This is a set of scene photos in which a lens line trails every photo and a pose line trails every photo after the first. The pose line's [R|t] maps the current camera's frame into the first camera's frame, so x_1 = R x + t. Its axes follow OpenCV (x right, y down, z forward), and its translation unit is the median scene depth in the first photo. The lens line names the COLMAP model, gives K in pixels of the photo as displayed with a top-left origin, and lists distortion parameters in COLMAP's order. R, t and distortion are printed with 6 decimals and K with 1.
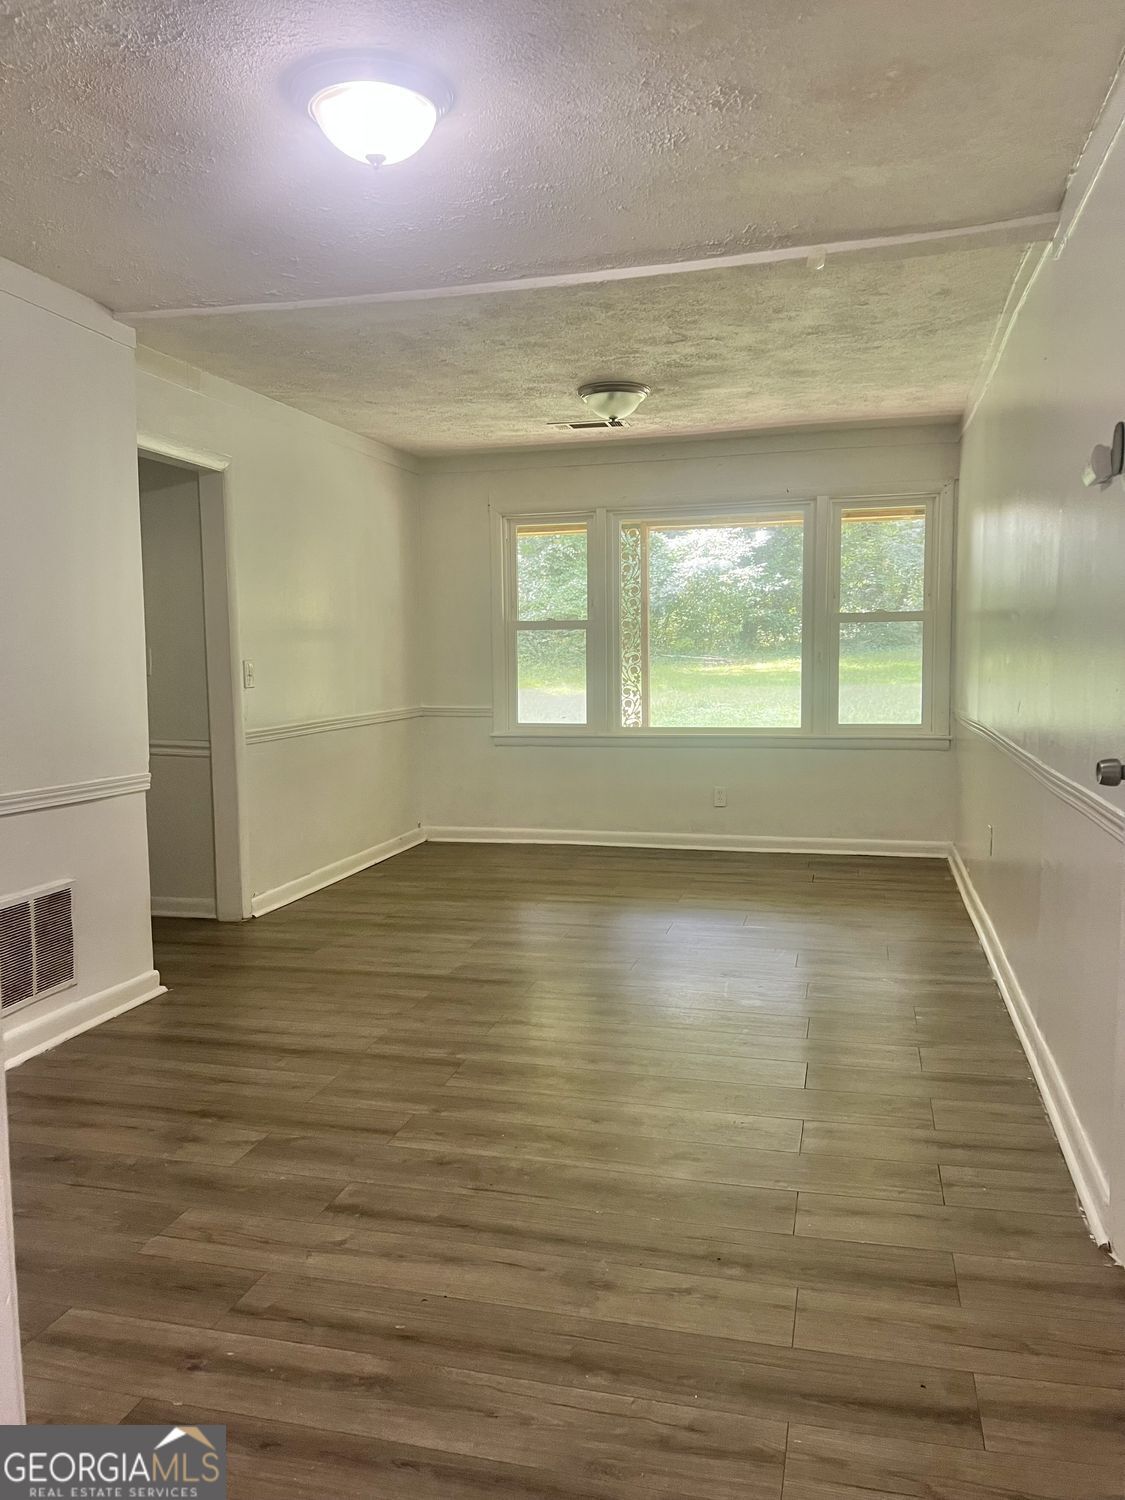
lens RADIAL K [[1136.1, 0, 562.2], [0, 1136.1, 751.0], [0, 0, 1]] dist [0.064745, -0.026975]
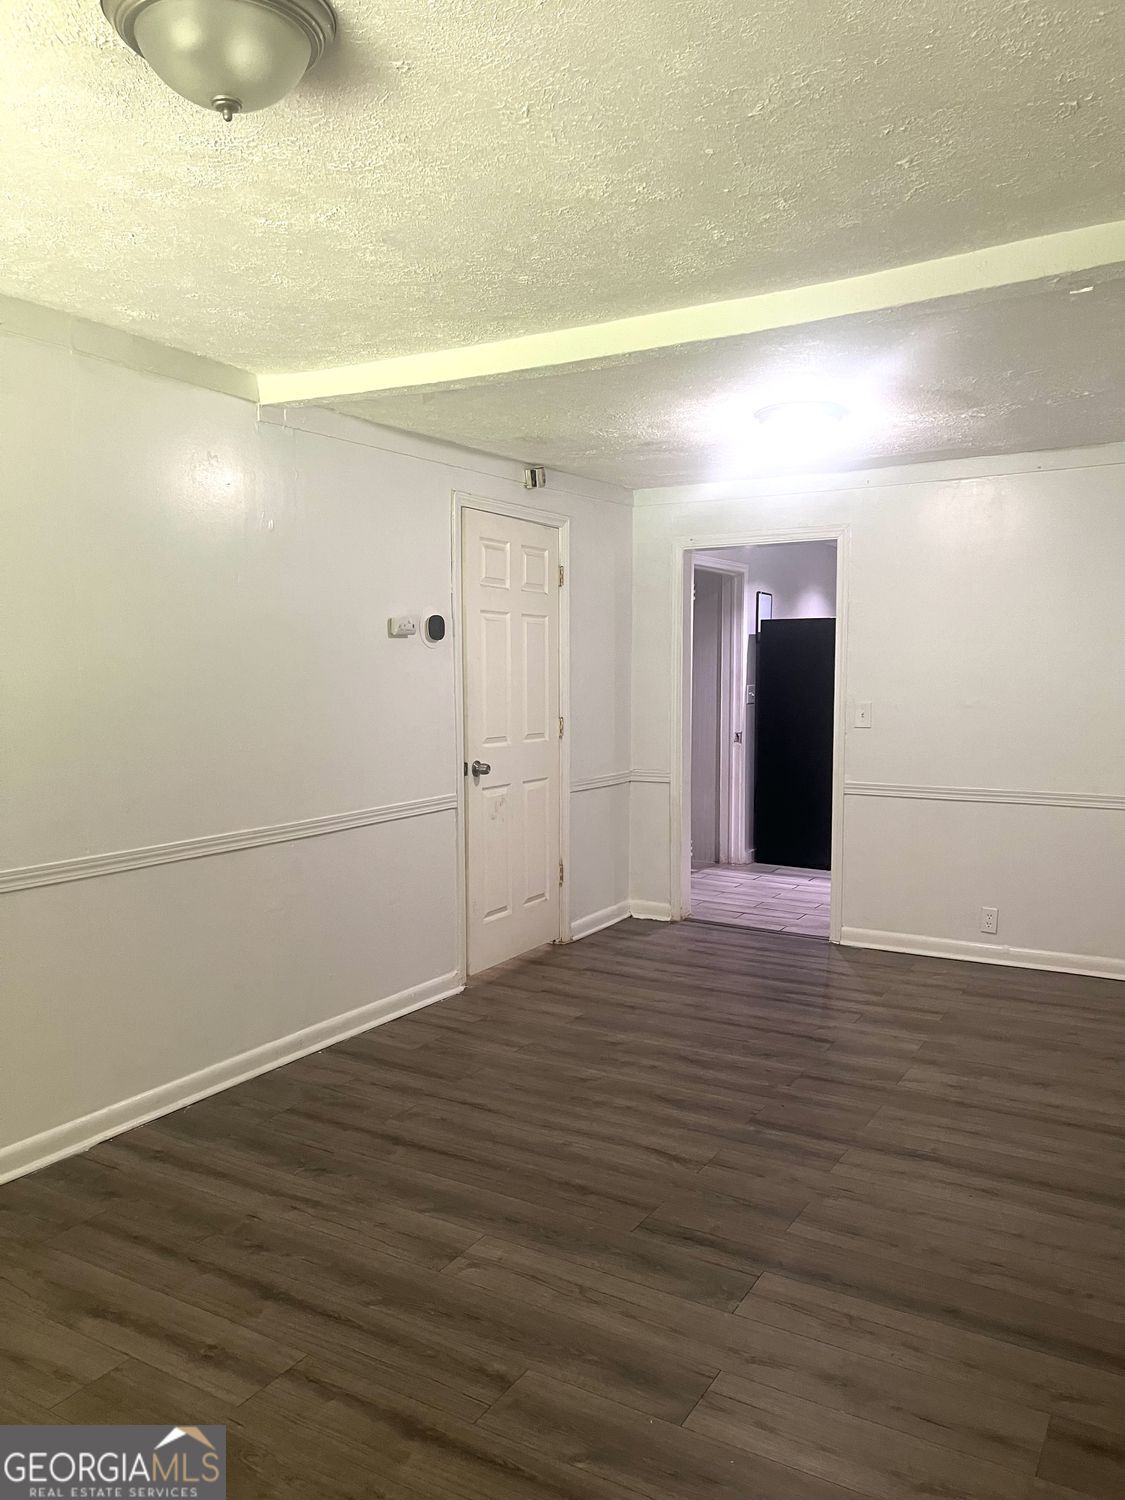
lens RADIAL K [[1136.1, 0, 559.9], [0, 1136.1, 752.2], [0, 0, 1]] dist [0.064745, -0.026975]
pose [[-0.961148, -0.003434, 0.276012, -0.255279], [0.041936, 0.986499, 0.158306, -0.292747], [-0.272829, 0.163730, -0.948028, 2.417336]]
